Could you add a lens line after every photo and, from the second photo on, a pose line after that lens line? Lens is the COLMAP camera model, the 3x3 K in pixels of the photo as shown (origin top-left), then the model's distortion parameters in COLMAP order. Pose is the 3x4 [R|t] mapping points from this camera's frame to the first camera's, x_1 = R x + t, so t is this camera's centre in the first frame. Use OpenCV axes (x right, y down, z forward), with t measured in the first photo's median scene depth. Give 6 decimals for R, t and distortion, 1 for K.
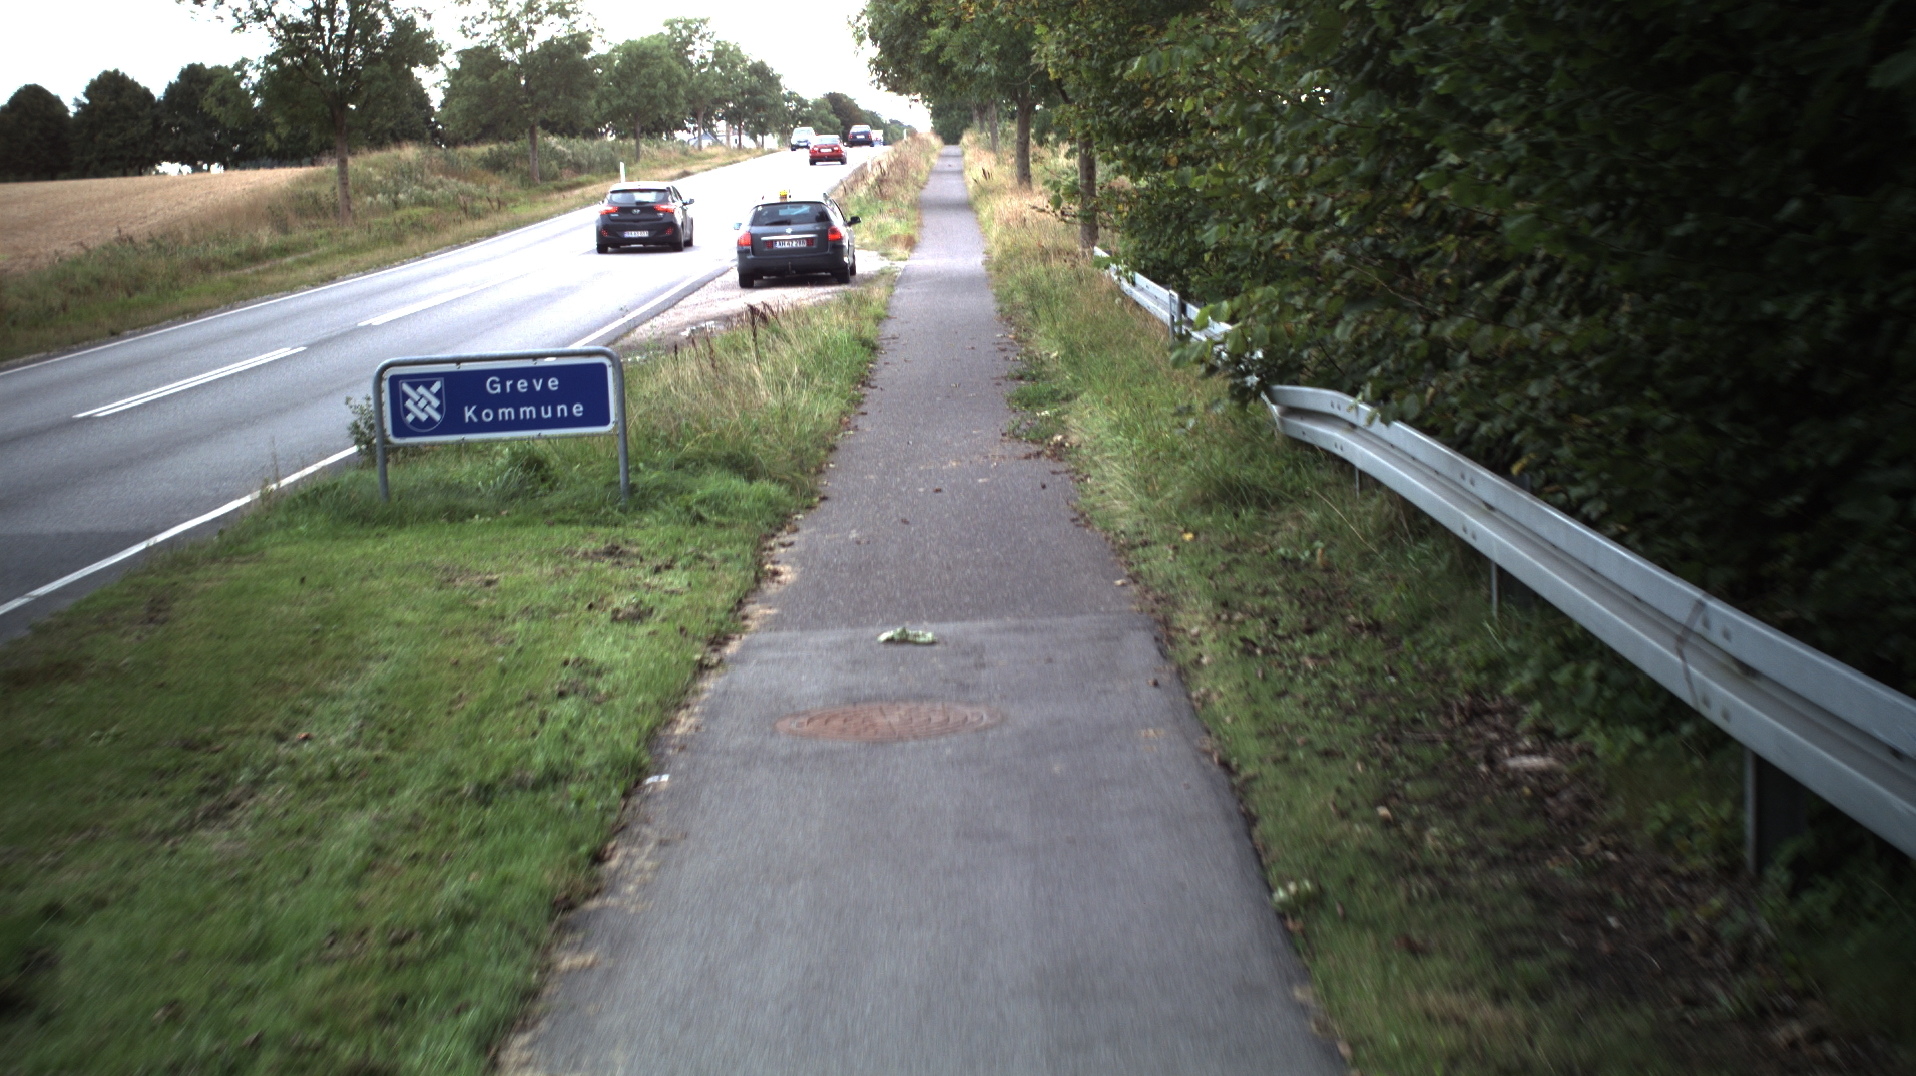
lens RADIAL K [[3363.8, 0, 958.0], [0, 3363.8, 538.0], [0, 0, 1]] dist [-0.299256, 0.121977]
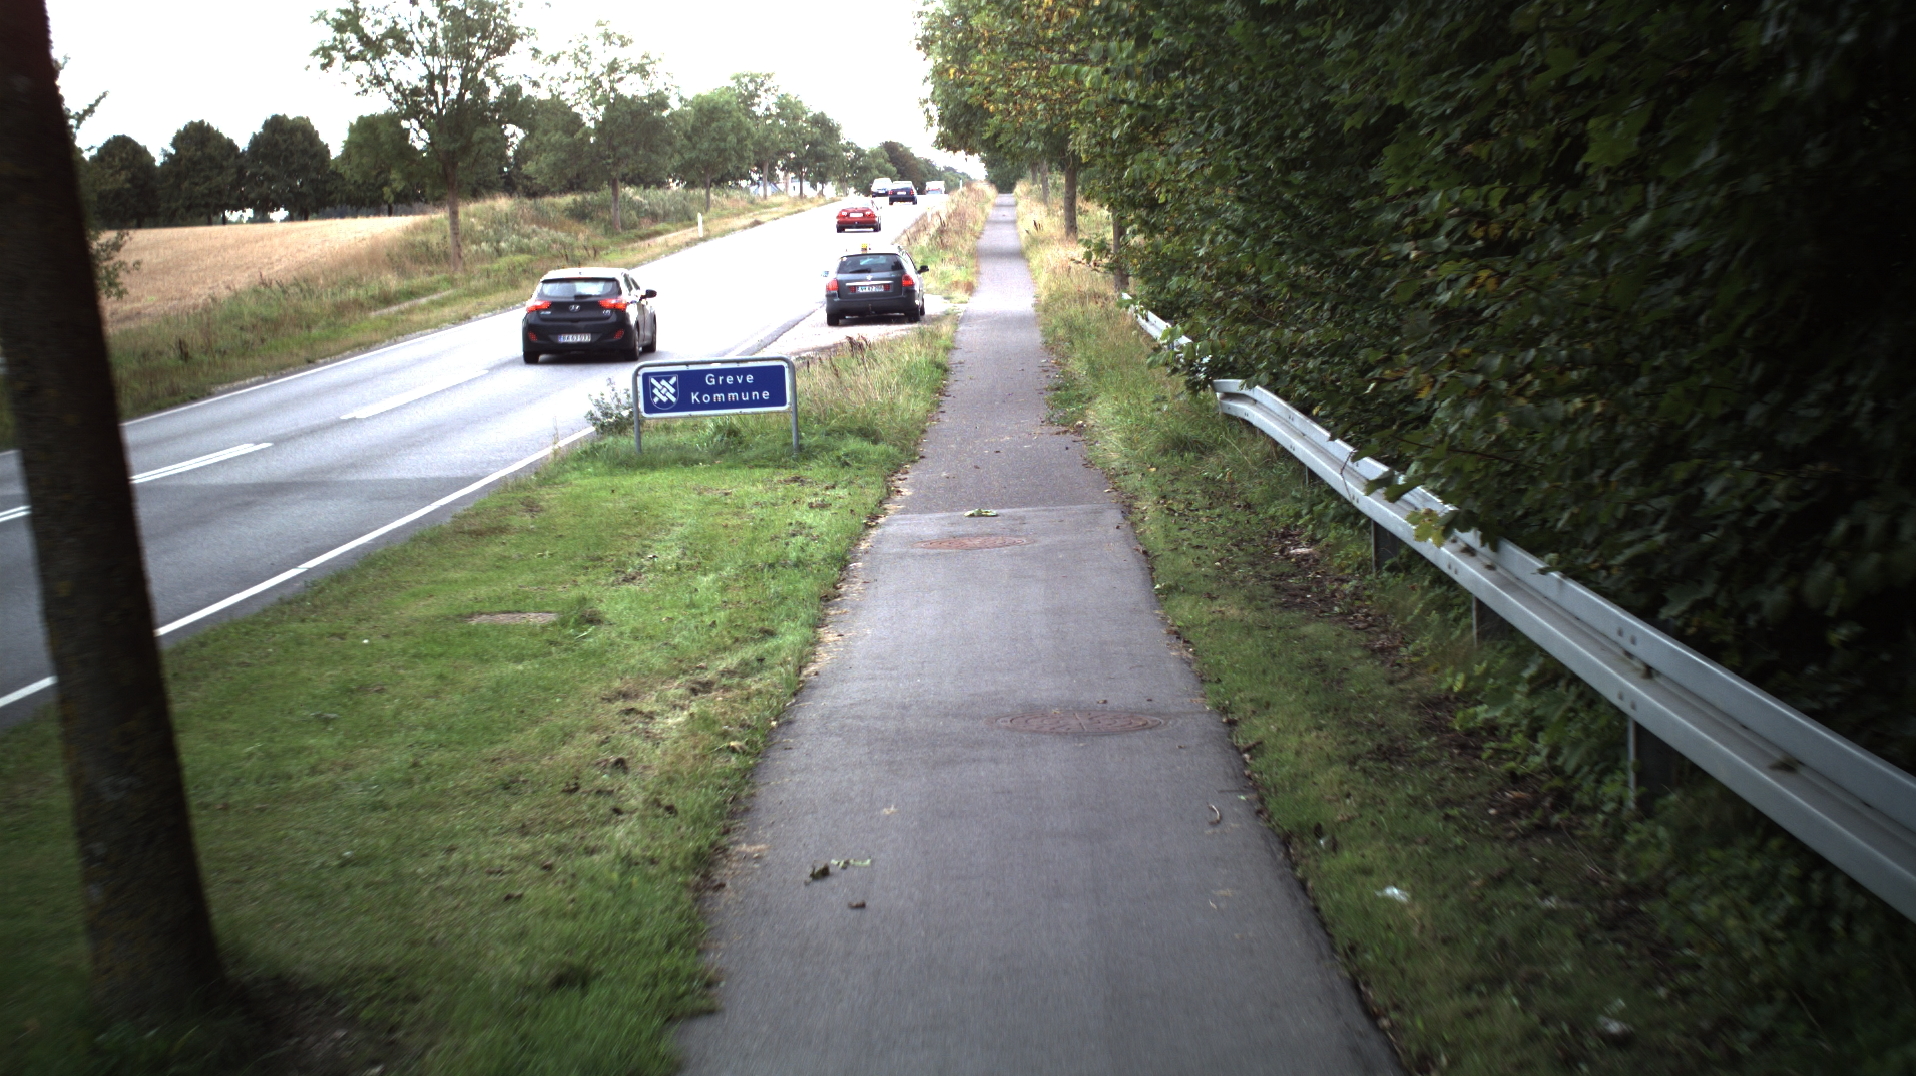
lens RADIAL K [[3363.8, 0, 958.0], [0, 3363.8, 538.0], [0, 0, 1]] dist [-0.299256, 0.121977]
pose [[0.999874, 0.001310, -0.015839, 0.000091], [-0.001522, 0.999909, -0.013371, 0.016067], [0.015820, 0.013394, 0.999785, -0.183346]]
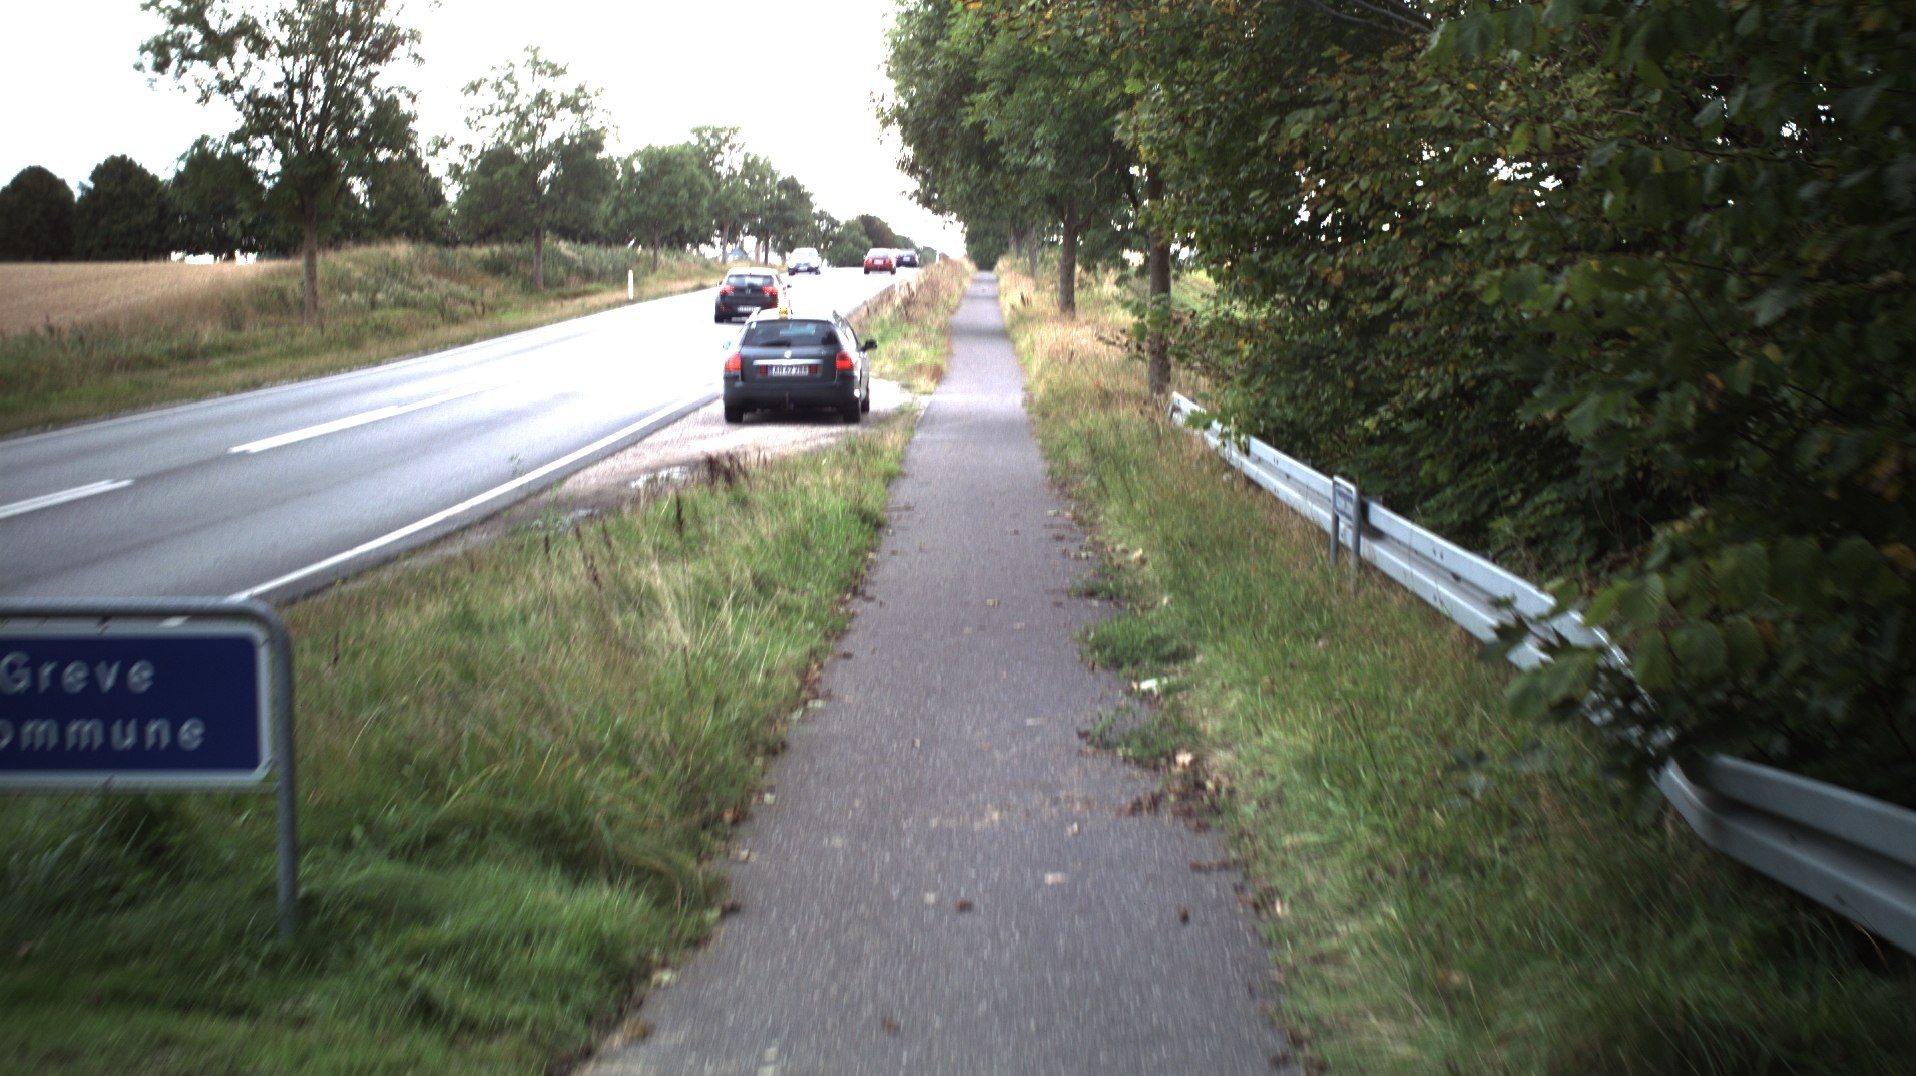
lens RADIAL K [[3363.8, 0, 958.0], [0, 3363.8, 538.0], [0, 0, 1]] dist [-0.299256, 0.121977]
pose [[0.999031, 0.043588, -0.006143, -0.002227], [-0.043791, 0.998320, -0.037940, -0.017472], [0.004479, 0.038172, 0.999261, 0.181197]]
